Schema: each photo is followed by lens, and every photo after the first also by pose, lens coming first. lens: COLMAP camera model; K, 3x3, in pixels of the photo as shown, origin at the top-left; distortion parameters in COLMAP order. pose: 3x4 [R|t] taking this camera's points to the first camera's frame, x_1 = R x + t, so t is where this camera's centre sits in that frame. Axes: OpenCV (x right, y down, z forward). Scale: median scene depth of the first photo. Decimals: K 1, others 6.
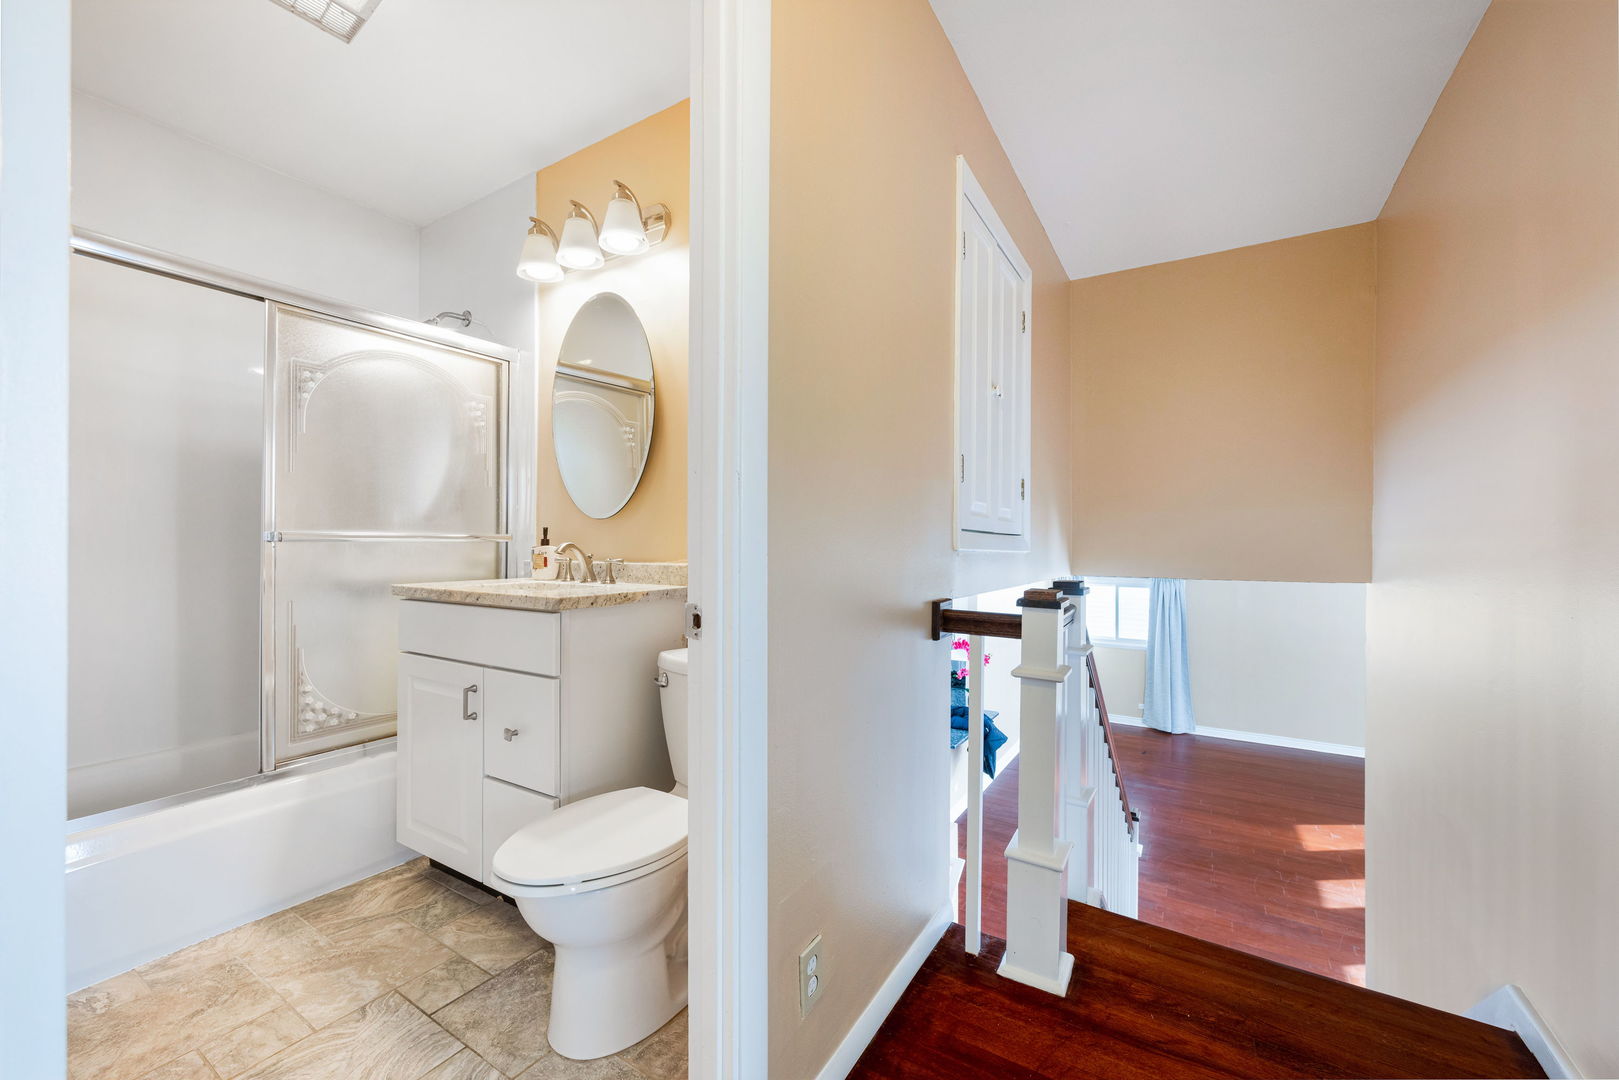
lens RADIAL K [[668.3, 0, 808.6], [0, 668.3, 538.7], [0, 0, 1]] dist [-0.002417, 0.000106]
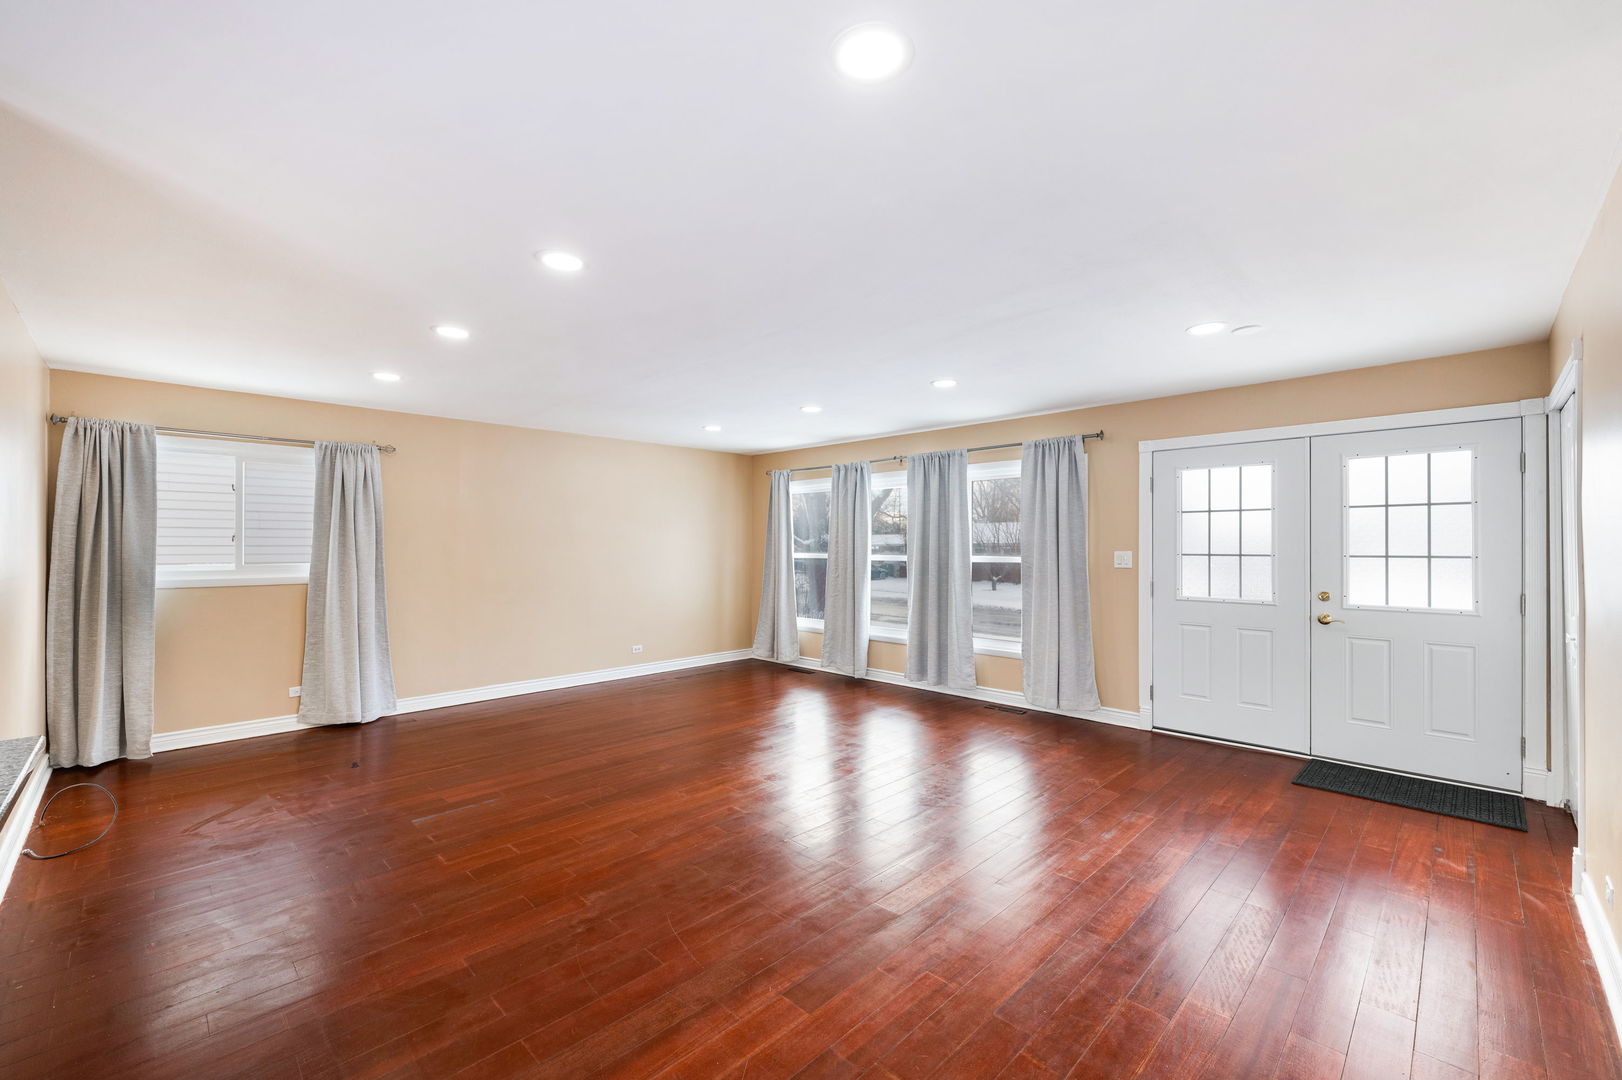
lens RADIAL K [[669.5, 0, 809.5], [0, 669.5, 537.3], [0, 0, 1]] dist [-0.002417, 0.000106]
pose [[0.227941, 0.015345, 0.973554, 0.081615], [0.005588, 0.999839, -0.017068, 0.146477], [-0.973659, 0.009331, 0.227819, 0.504487]]
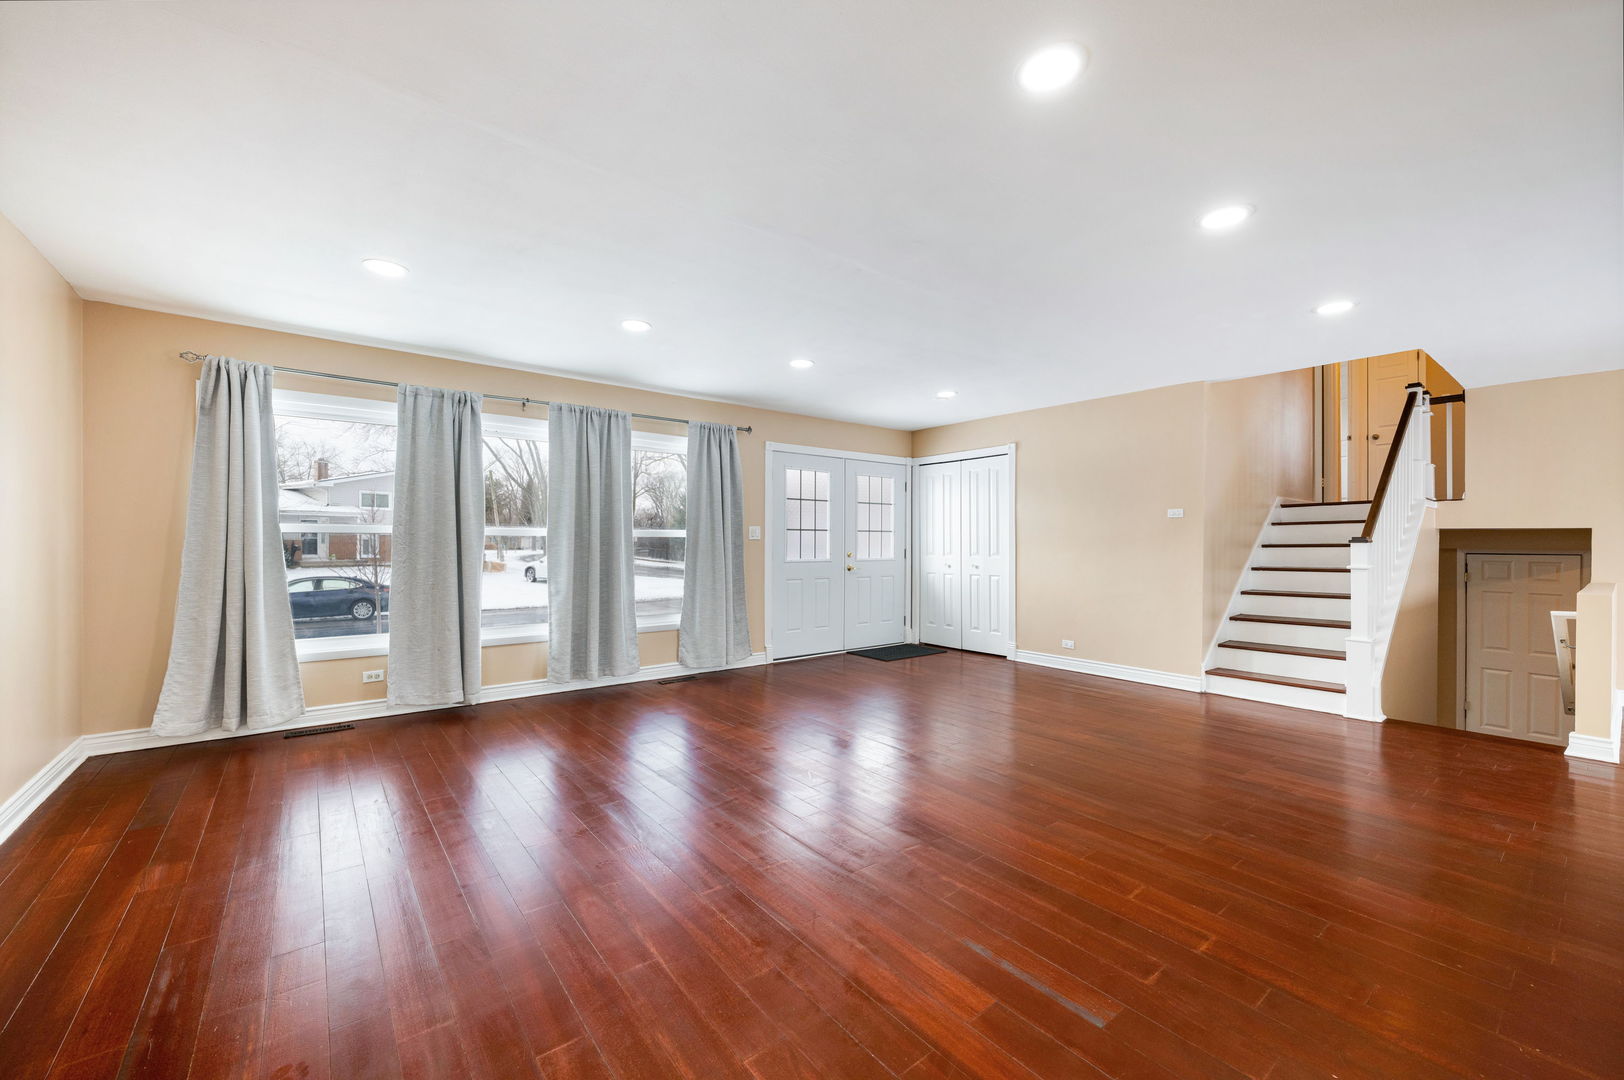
lens RADIAL K [[640.7, 0, 804.0], [0, 640.7, 551.0], [0, 0, 1]] dist [-0.000028, 0.000269]
pose [[-0.934849, -0.010388, 0.354894, 0.414364], [-0.001998, 0.999710, 0.024001, 0.159769], [-0.355040, 0.021728, -0.934598, 1.005988]]
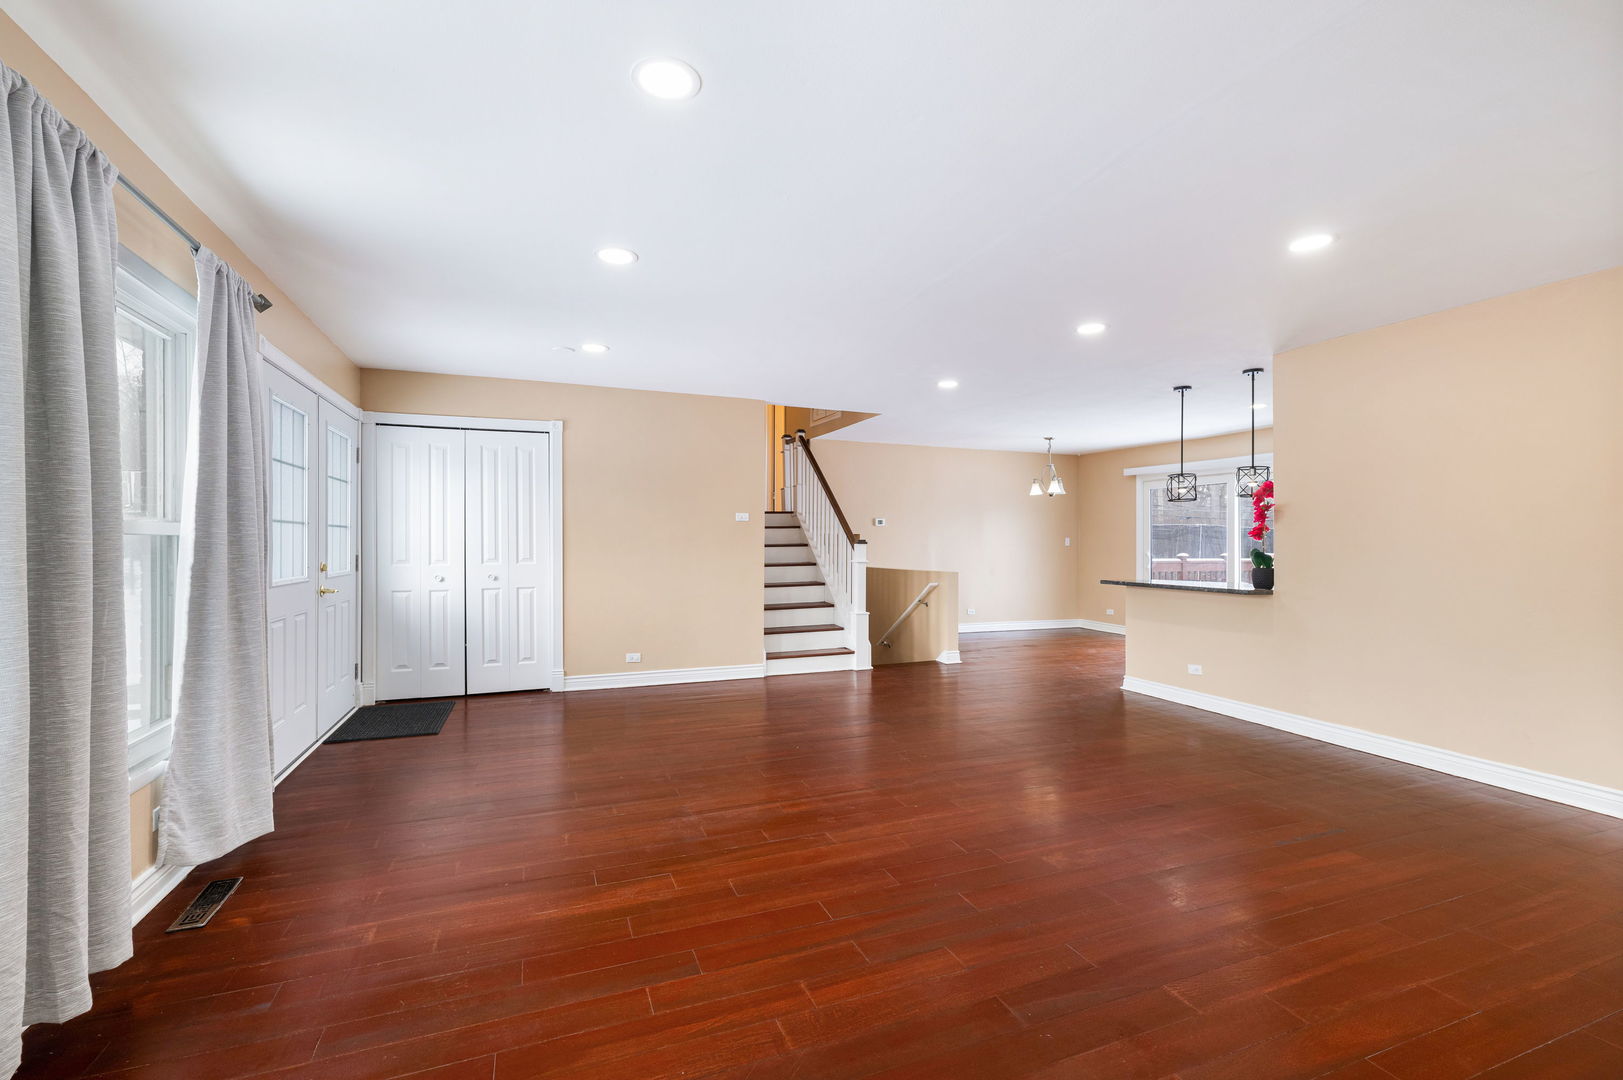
lens RADIAL K [[669.9, 0, 806.1], [0, 669.9, 542.2], [0, 0, 1]] dist [-0.002417, 0.000106]
pose [[-0.602854, -0.004710, -0.797838, 0.806396], [-0.011068, 0.999936, 0.002460, 0.161166], [0.797775, 0.010313, -0.602867, 0.784509]]
